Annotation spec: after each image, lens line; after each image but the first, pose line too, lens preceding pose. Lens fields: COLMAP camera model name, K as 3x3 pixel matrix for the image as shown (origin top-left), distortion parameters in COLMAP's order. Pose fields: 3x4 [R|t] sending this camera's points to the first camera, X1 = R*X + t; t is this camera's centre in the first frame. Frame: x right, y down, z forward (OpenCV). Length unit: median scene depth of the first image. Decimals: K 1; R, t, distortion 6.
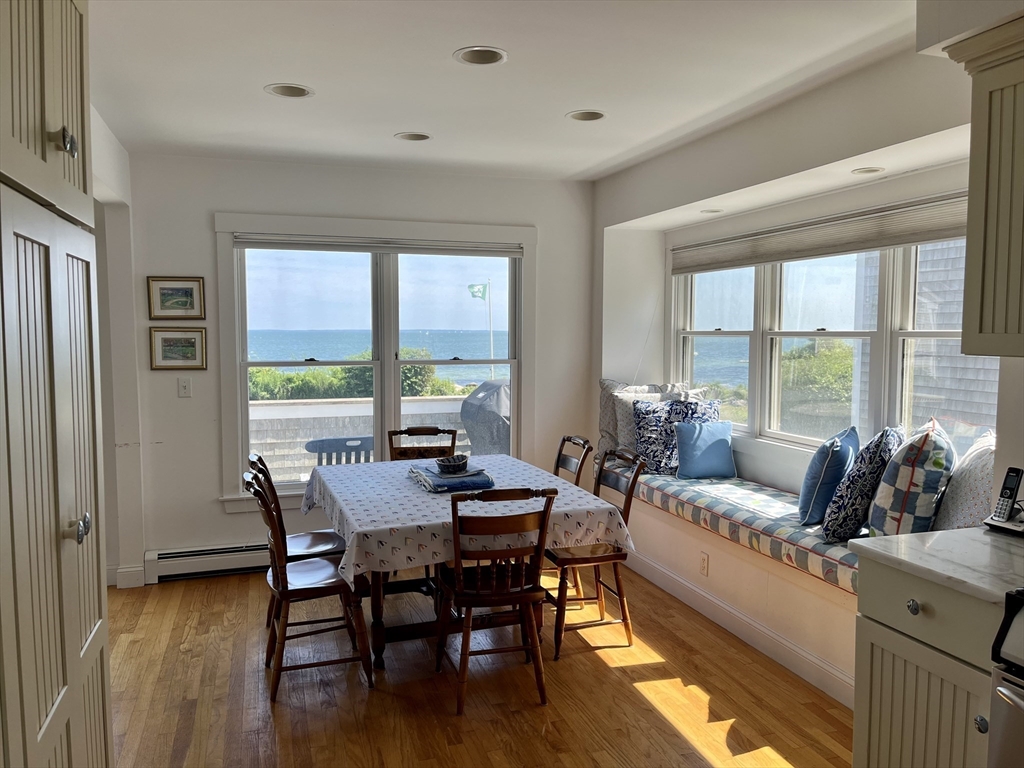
lens RADIAL K [[776.3, 0, 509.9], [0, 776.3, 381.1], [0, 0, 1]] dist [0.050342, -0.012895]
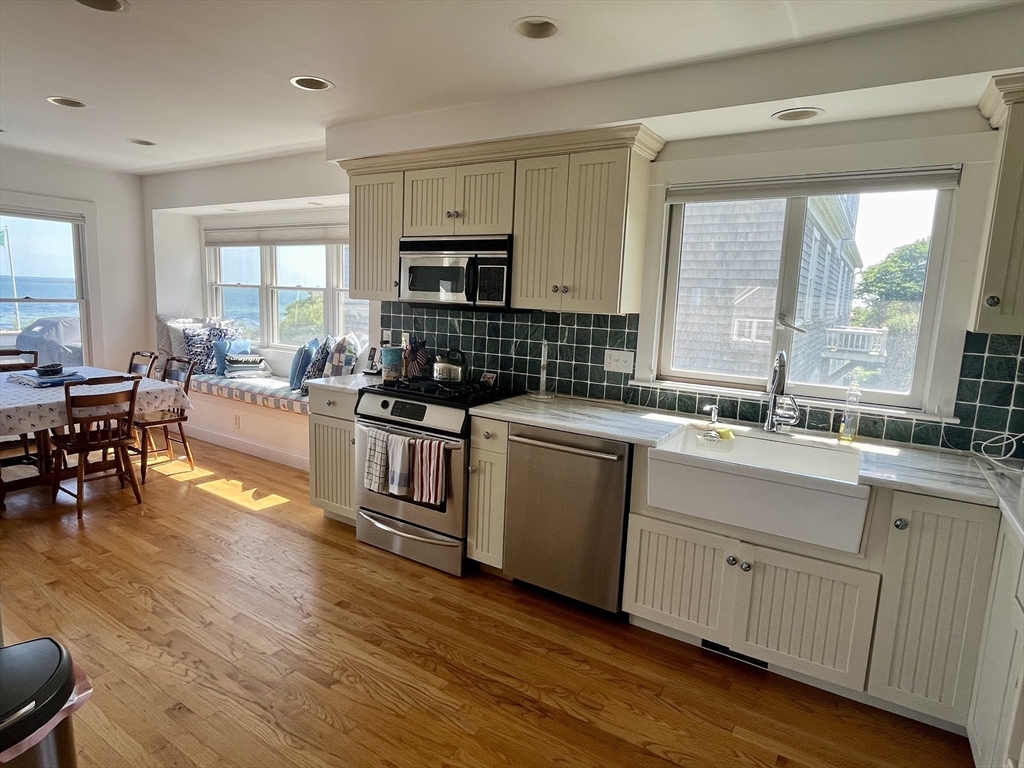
lens RADIAL K [[575.7, 0, 502.2], [0, 575.7, 379.9], [0, 0, 1]] dist [0.001859, 0.000897]
pose [[0.774418, -0.065832, 0.629240, -0.096343], [0.006061, 0.995298, 0.096670, 0.026033], [-0.632646, -0.071049, 0.771175, -0.363708]]
